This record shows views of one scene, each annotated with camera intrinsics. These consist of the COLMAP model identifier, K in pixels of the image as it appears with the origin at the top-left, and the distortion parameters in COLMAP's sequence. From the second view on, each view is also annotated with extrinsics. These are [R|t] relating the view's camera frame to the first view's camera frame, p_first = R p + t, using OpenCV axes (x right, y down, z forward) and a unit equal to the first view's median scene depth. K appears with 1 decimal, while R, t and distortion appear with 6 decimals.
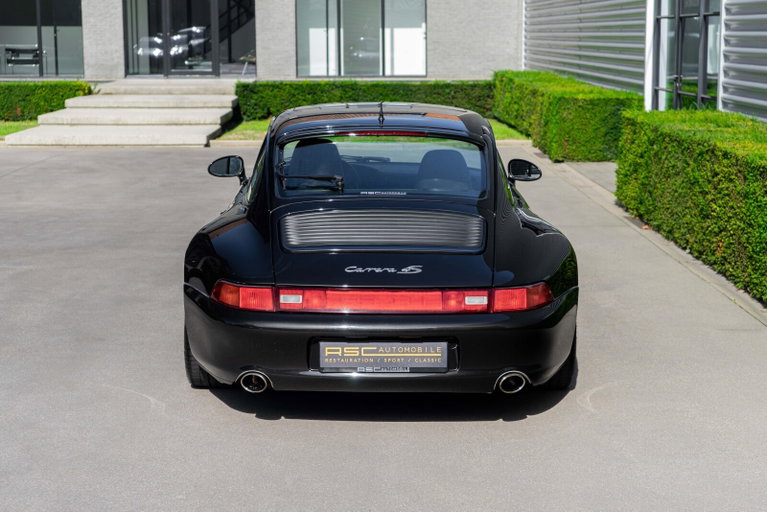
lens RADIAL K [[1517.2, 0, 383.5], [0, 1517.2, 256.0], [0, 0, 1]] dist [0.120880, 0.037373]
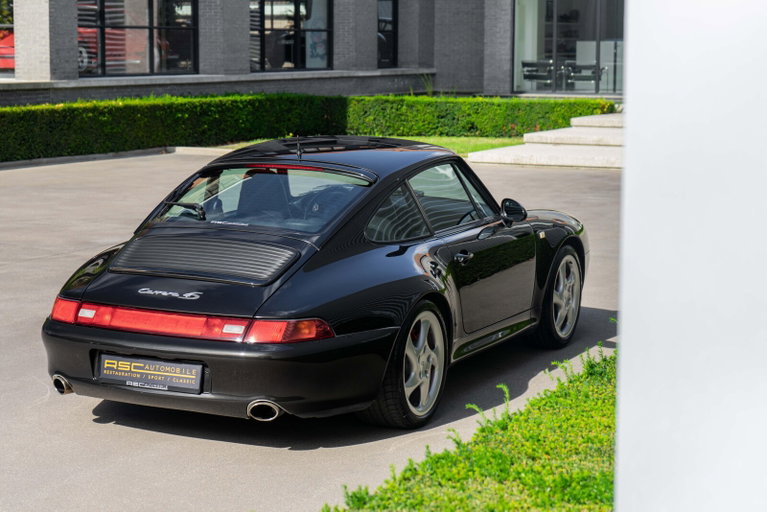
lens RADIAL K [[1637.5, 0, 383.5], [0, 1637.5, 256.0], [0, 0, 1]] dist [0.019397, -0.026523]
pose [[0.898798, 0.066521, -0.433286, 0.305112], [-0.073160, 0.997319, 0.001354, -0.014462], [0.432214, 0.030482, 0.901256, 0.009591]]
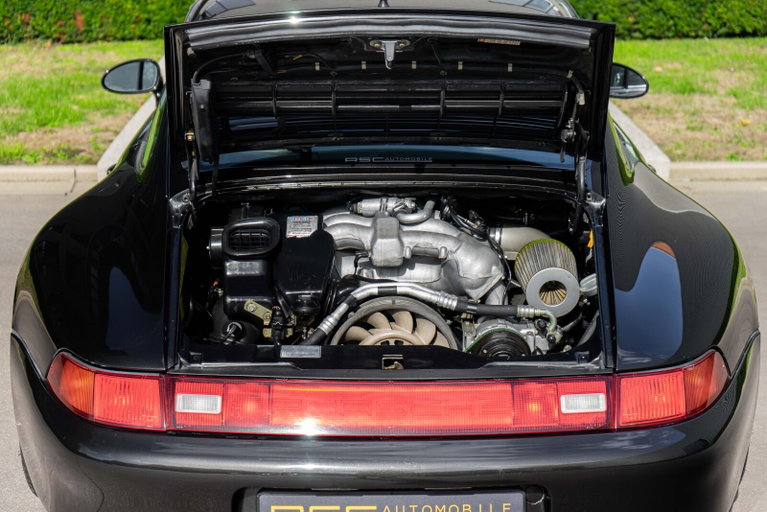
lens RADIAL K [[1509.7, 0, 383.5], [0, 1509.7, 256.0], [0, 0, 1]] dist [0.022034, -0.090662]
pose [[0.999971, -0.006386, -0.004175, 0.000006], [0.006785, 0.994585, 0.103708, -0.031943], [0.003490, -0.103733, 0.994599, 0.250492]]
